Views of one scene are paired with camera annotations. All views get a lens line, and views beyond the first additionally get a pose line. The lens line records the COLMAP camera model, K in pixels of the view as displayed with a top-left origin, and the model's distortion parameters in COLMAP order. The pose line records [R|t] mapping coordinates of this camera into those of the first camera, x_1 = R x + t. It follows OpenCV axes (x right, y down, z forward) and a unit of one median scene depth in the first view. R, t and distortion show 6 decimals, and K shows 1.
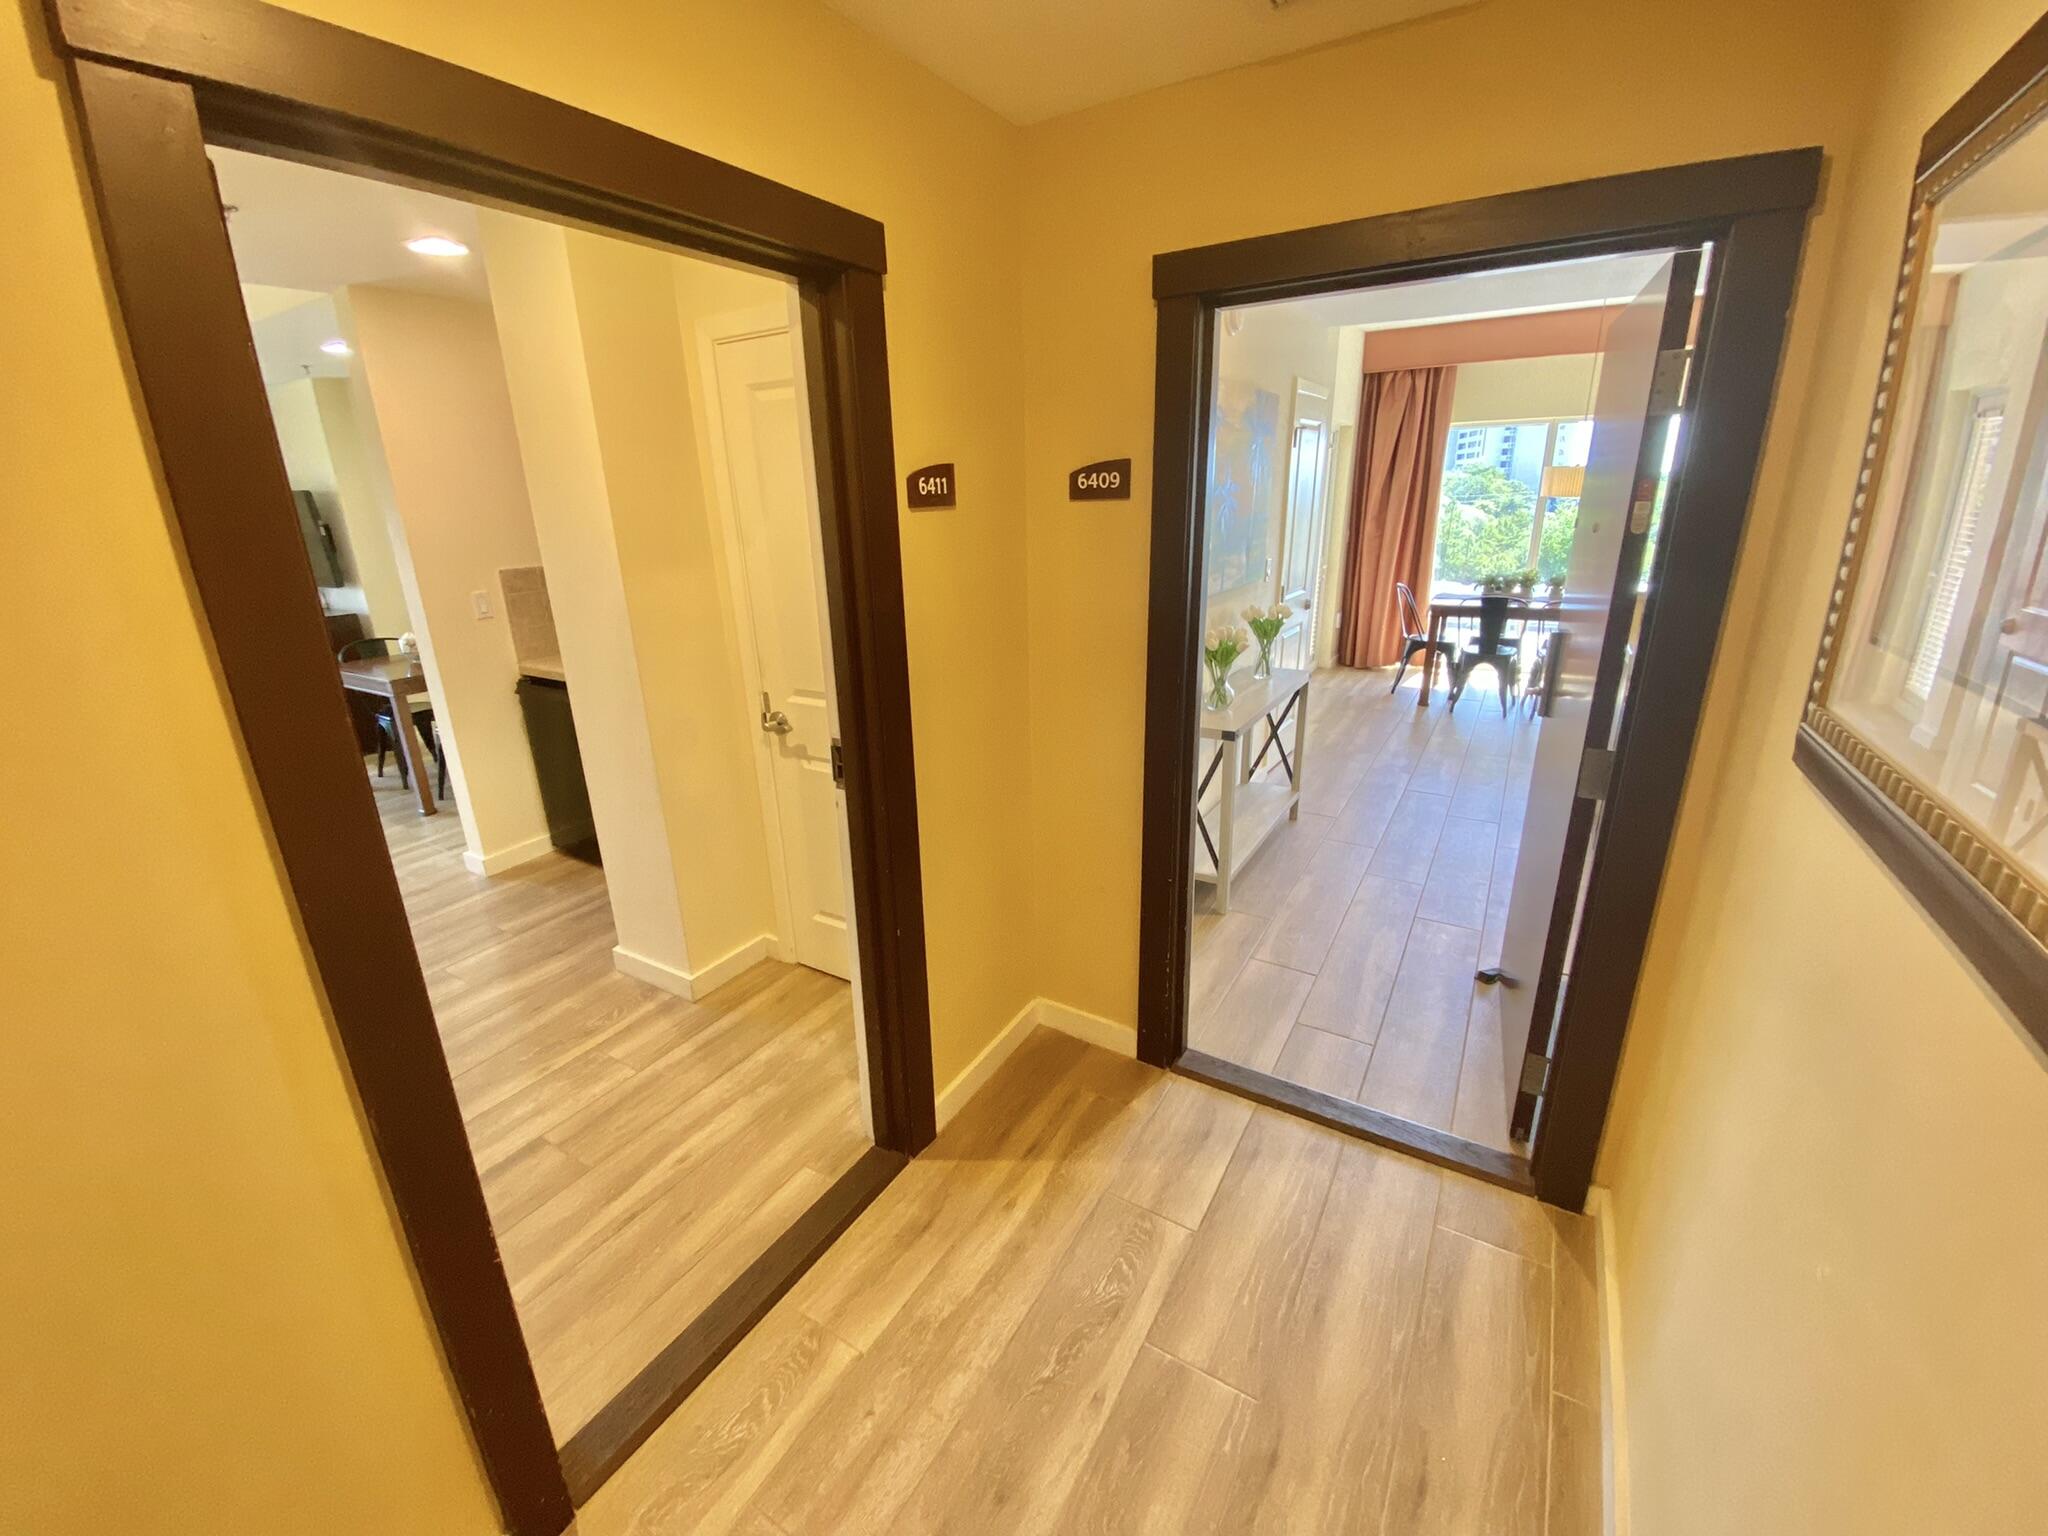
lens RADIAL K [[828.7, 0, 1013.9], [0, 828.7, 762.7], [0, 0, 1]] dist [0.017546, -0.020129]
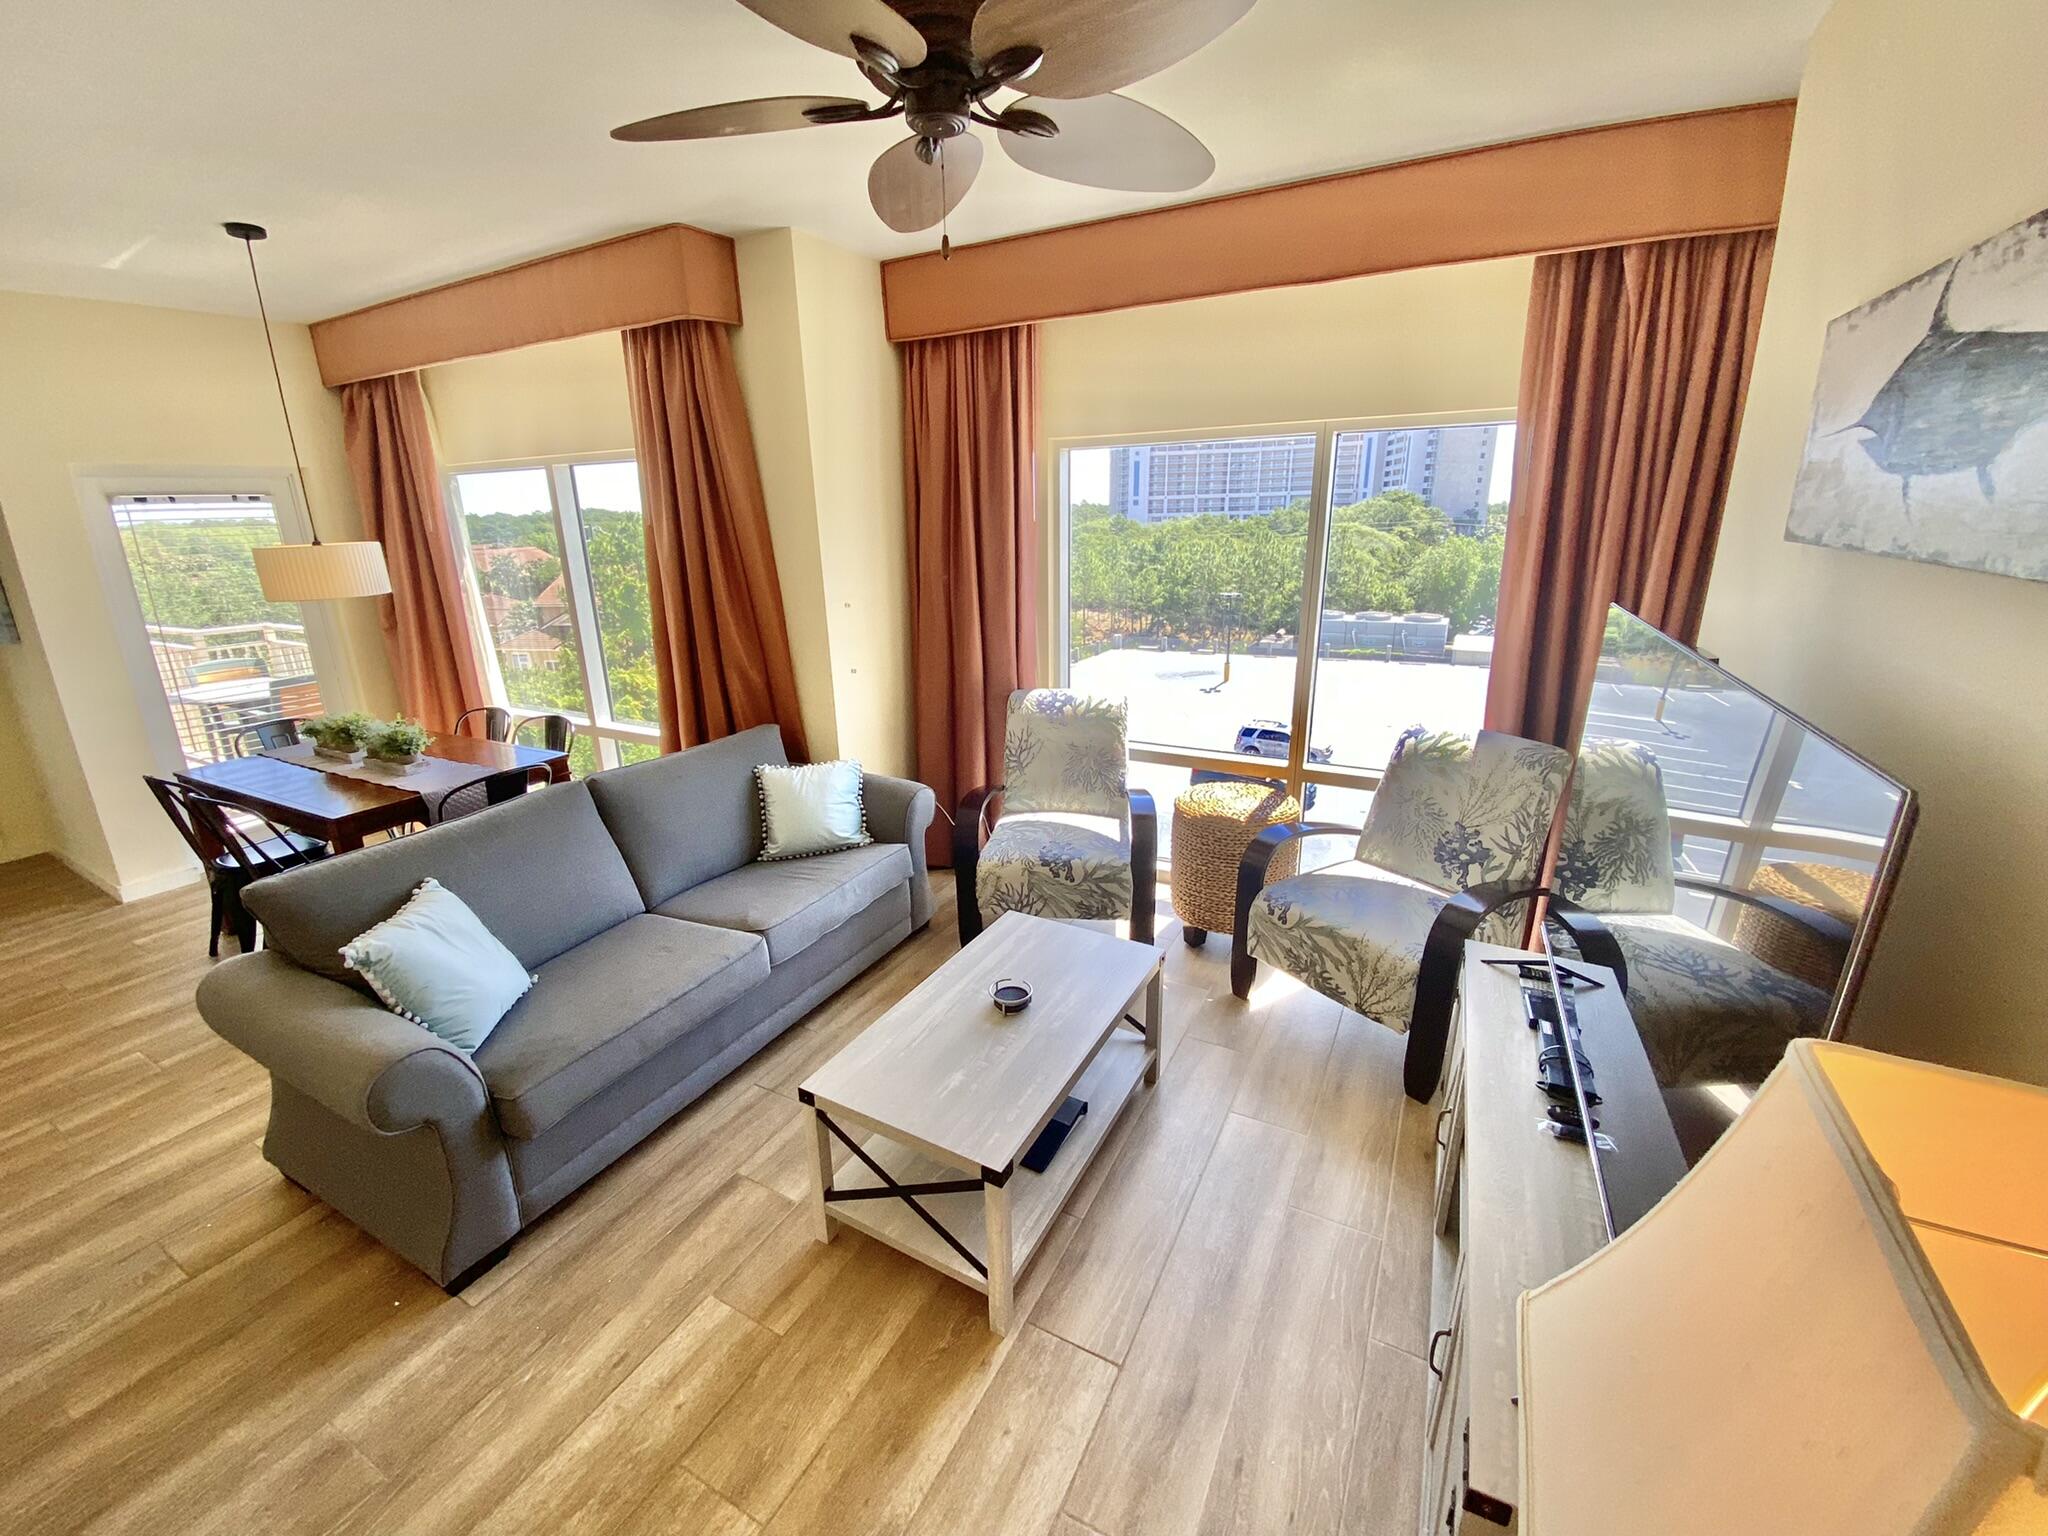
lens RADIAL K [[827.1, 0, 1017.7], [0, 827.1, 760.8], [0, 0, 1]] dist [0.024159, -0.023452]
pose [[0.998554, -0.007862, 0.053175, 1.035741], [0.009247, 0.999623, -0.025853, -0.173434], [-0.052952, 0.026307, 0.998250, 0.366191]]
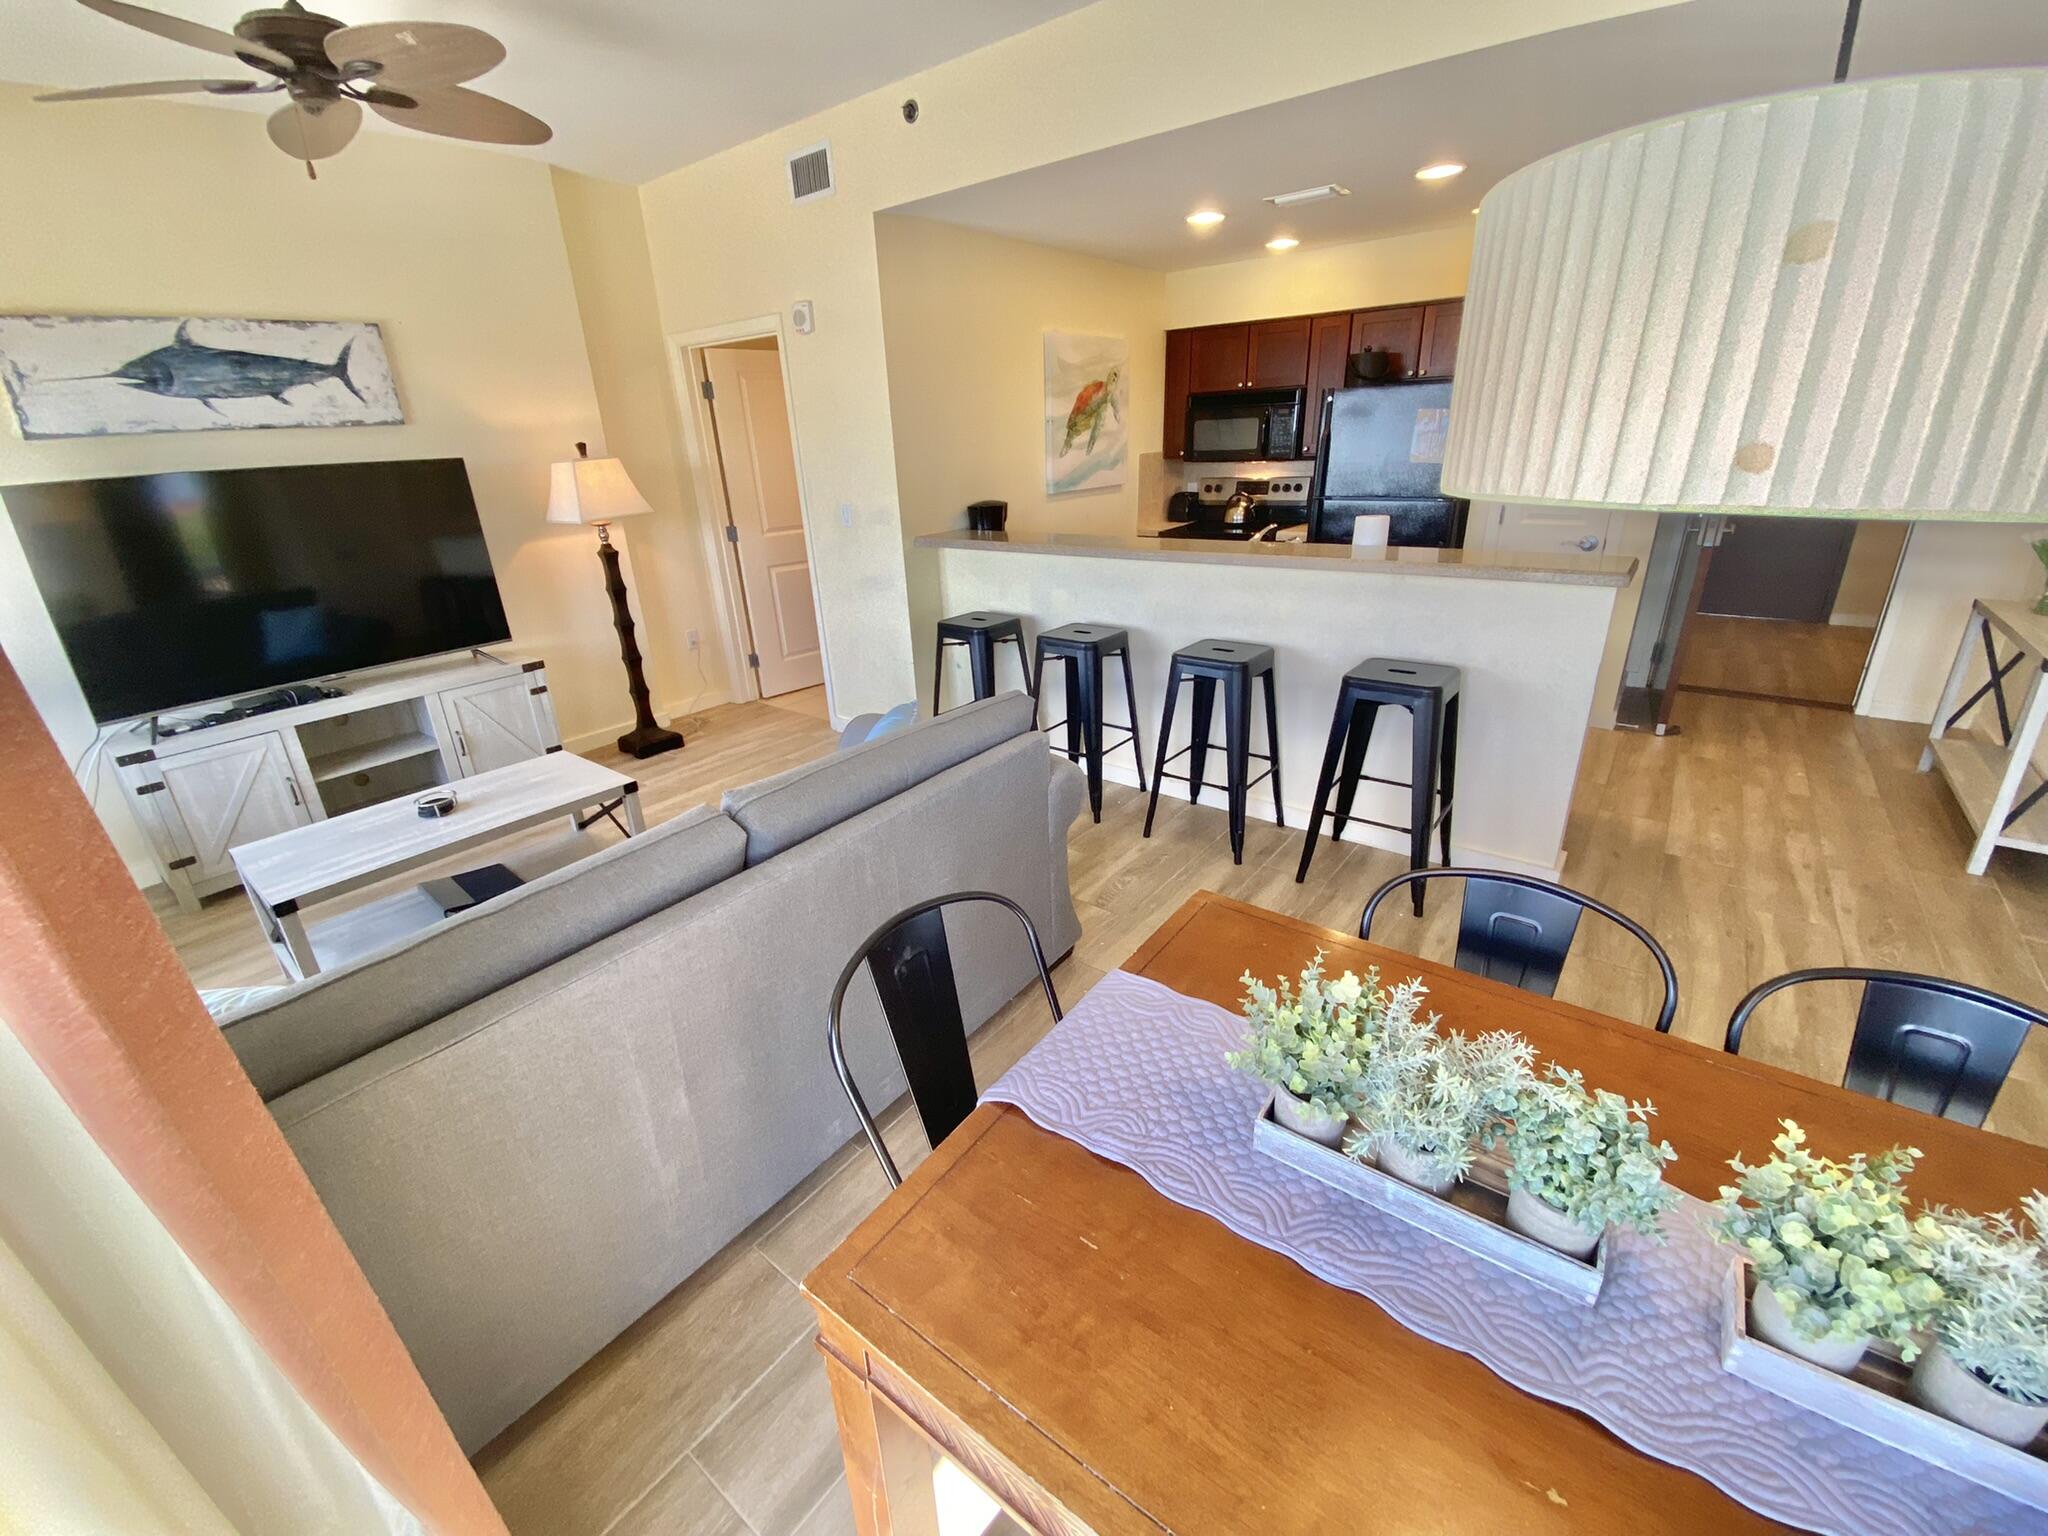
lens RADIAL K [[828.7, 0, 1013.9], [0, 828.7, 762.7], [0, 0, 1]] dist [0.017546, -0.020129]
pose [[-0.991241, 0.016064, 0.131082, 0.695011], [0.096383, 0.766555, 0.634905, -0.341917], [-0.090282, 0.641978, -0.761389, 1.022518]]
